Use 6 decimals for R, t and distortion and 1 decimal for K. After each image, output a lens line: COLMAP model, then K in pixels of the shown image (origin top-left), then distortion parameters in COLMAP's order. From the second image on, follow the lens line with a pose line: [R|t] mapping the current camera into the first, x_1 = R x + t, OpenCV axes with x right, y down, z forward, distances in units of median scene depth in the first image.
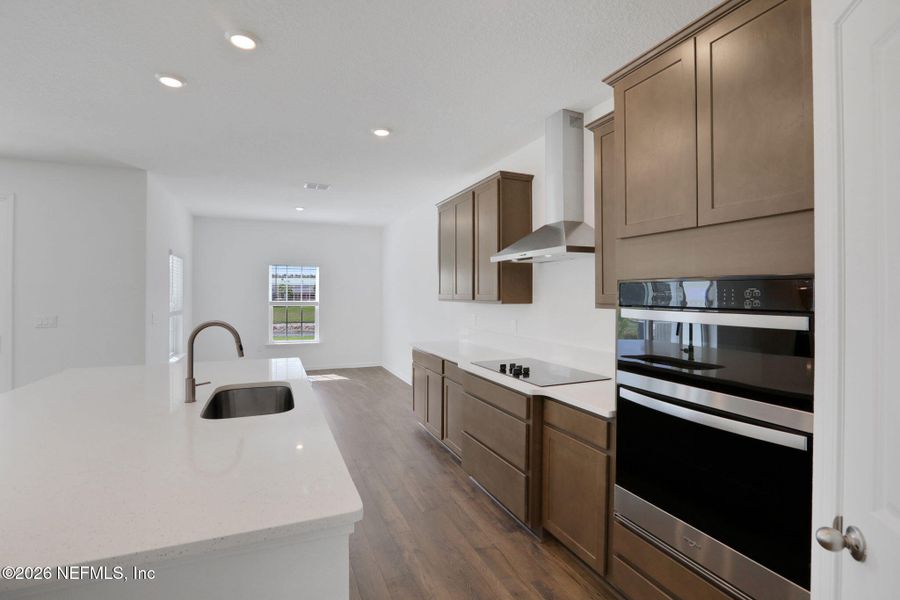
lens RADIAL K [[402.5, 0, 441.0], [0, 402.5, 295.4], [0, 0, 1]] dist [-0.037641, 0.003998]
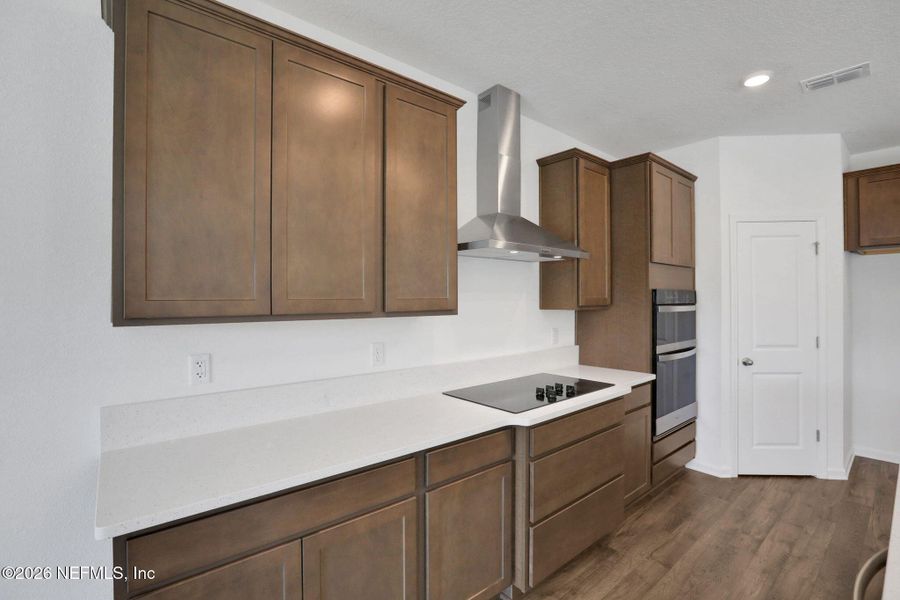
lens RADIAL K [[402.5, 0, 458.4], [0, 402.5, 300.1], [0, 0, 1]] dist [-0.037641, 0.003998]
pose [[-0.302900, -0.009382, 0.952976, -0.580597], [-0.000457, 0.999953, 0.009699, -0.006180], [-0.953022, 0.002502, -0.302890, 1.586273]]
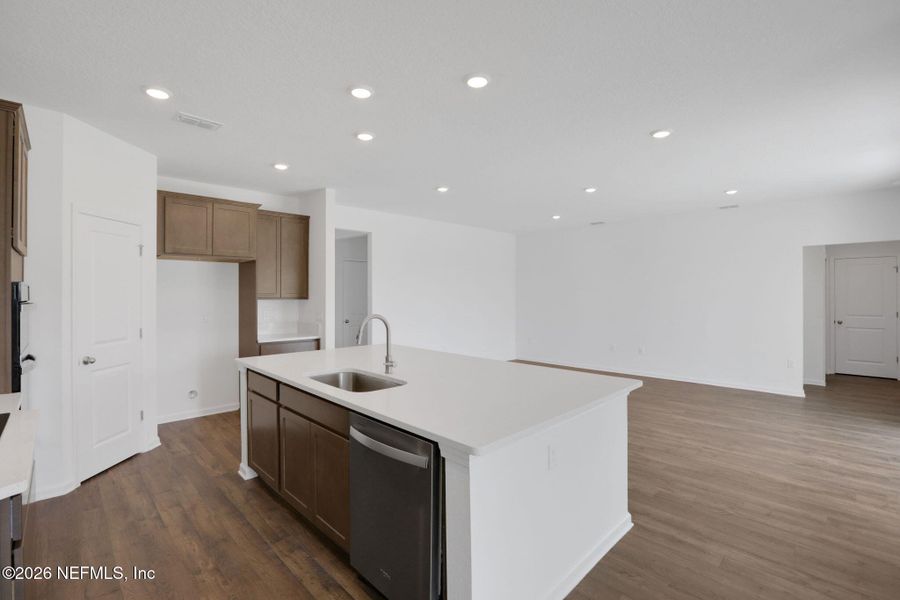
lens RADIAL K [[402.5, 0, 436.0], [0, 402.5, 294.2], [0, 0, 1]] dist [-0.037641, 0.003998]
pose [[-0.929623, -0.006904, -0.368447, -0.205036], [-0.005602, 0.999974, -0.004602, -0.000435], [0.368469, -0.002214, -0.929637, 1.836638]]
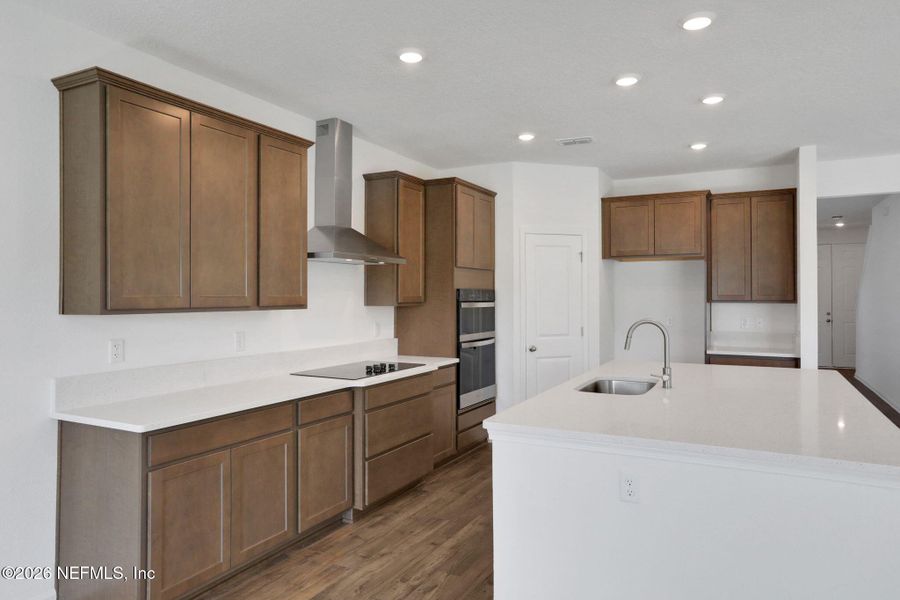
lens RADIAL K [[587.8, 0, 464.9], [0, 587.8, 293.3], [0, 0, 1]] dist [-0.039413, 0.000599]
pose [[-0.655715, -0.003705, 0.755000, -1.218925], [-0.004864, 0.999988, 0.000683, -0.012299], [-0.754993, -0.003224, -0.655725, 2.028116]]
